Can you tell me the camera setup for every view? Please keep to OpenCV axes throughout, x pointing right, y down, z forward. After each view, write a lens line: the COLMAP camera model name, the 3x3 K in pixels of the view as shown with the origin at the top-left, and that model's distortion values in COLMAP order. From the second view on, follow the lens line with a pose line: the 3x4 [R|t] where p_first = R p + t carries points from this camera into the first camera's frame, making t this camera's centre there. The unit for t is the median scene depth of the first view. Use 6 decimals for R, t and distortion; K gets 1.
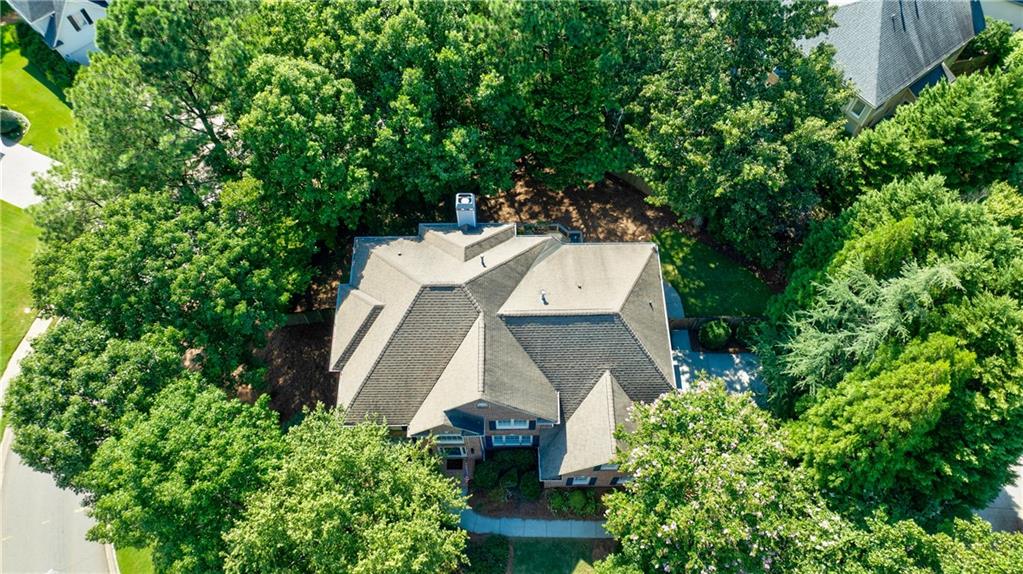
lens RADIAL K [[726.4, 0, 510.4], [0, 726.4, 287.0], [0, 0, 1]] dist [-0.033410, -0.002833]
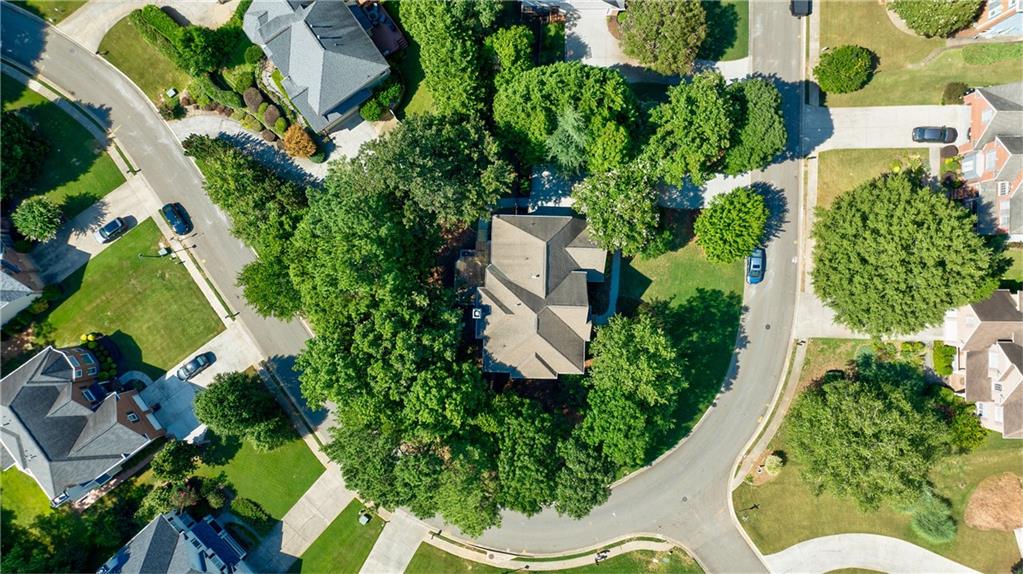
lens RADIAL K [[726.4, 0, 511.5], [0, 726.4, 287.5], [0, 0, 1]] dist [-0.033410, -0.002833]
pose [[0.040998, -0.999157, 0.001885, 0.007471], [0.880792, 0.037032, 0.472053, -1.052807], [-0.471726, -0.017693, 0.881568, -0.839514]]
